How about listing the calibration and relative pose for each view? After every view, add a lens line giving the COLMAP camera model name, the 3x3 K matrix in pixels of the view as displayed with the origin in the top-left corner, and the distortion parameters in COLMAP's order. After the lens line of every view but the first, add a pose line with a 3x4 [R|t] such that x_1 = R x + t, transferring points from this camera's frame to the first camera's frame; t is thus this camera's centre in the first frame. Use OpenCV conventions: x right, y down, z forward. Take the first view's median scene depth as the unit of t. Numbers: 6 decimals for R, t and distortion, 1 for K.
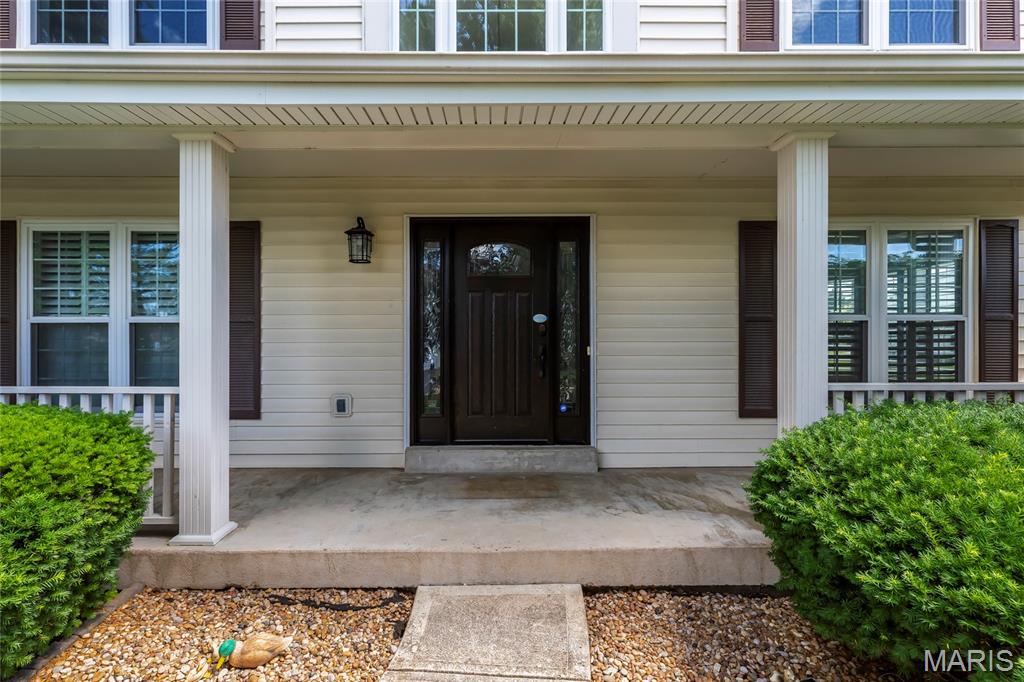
lens RADIAL K [[454.1, 0, 503.0], [0, 454.1, 341.3], [0, 0, 1]] dist [-0.004096, -0.000295]
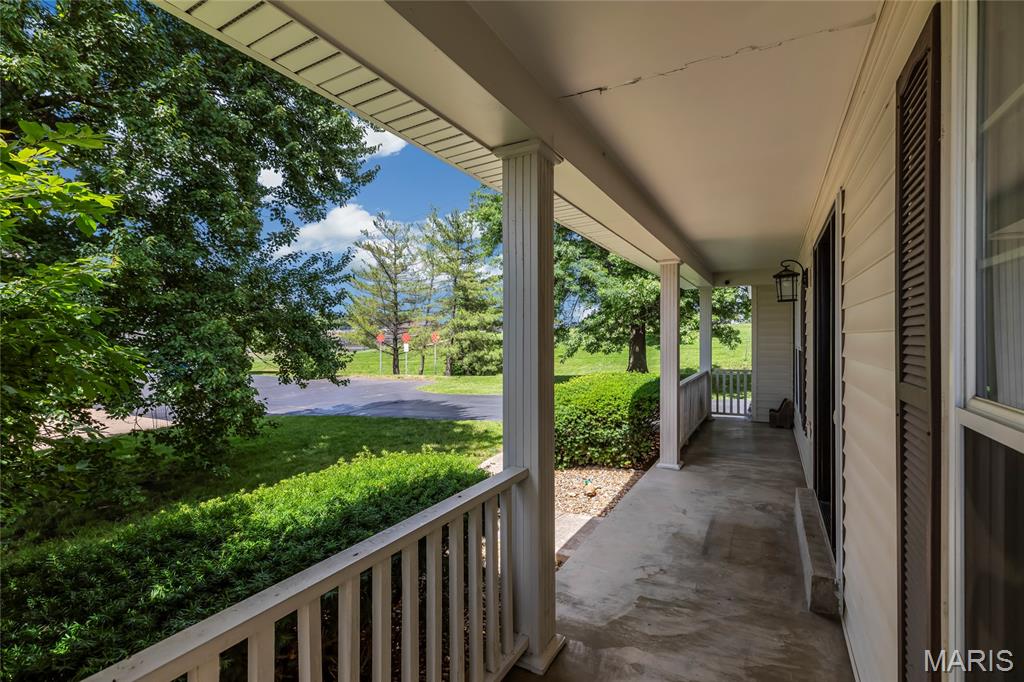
lens RADIAL K [[454.1, 0, 508.0], [0, 454.1, 338.1], [0, 0, 1]] dist [-0.004096, -0.000295]
pose [[-0.495366, 0.007169, -0.868655, 1.022485], [0.002430, 0.999973, 0.006867, -0.098458], [0.868681, 0.001291, -0.495370, 1.018549]]
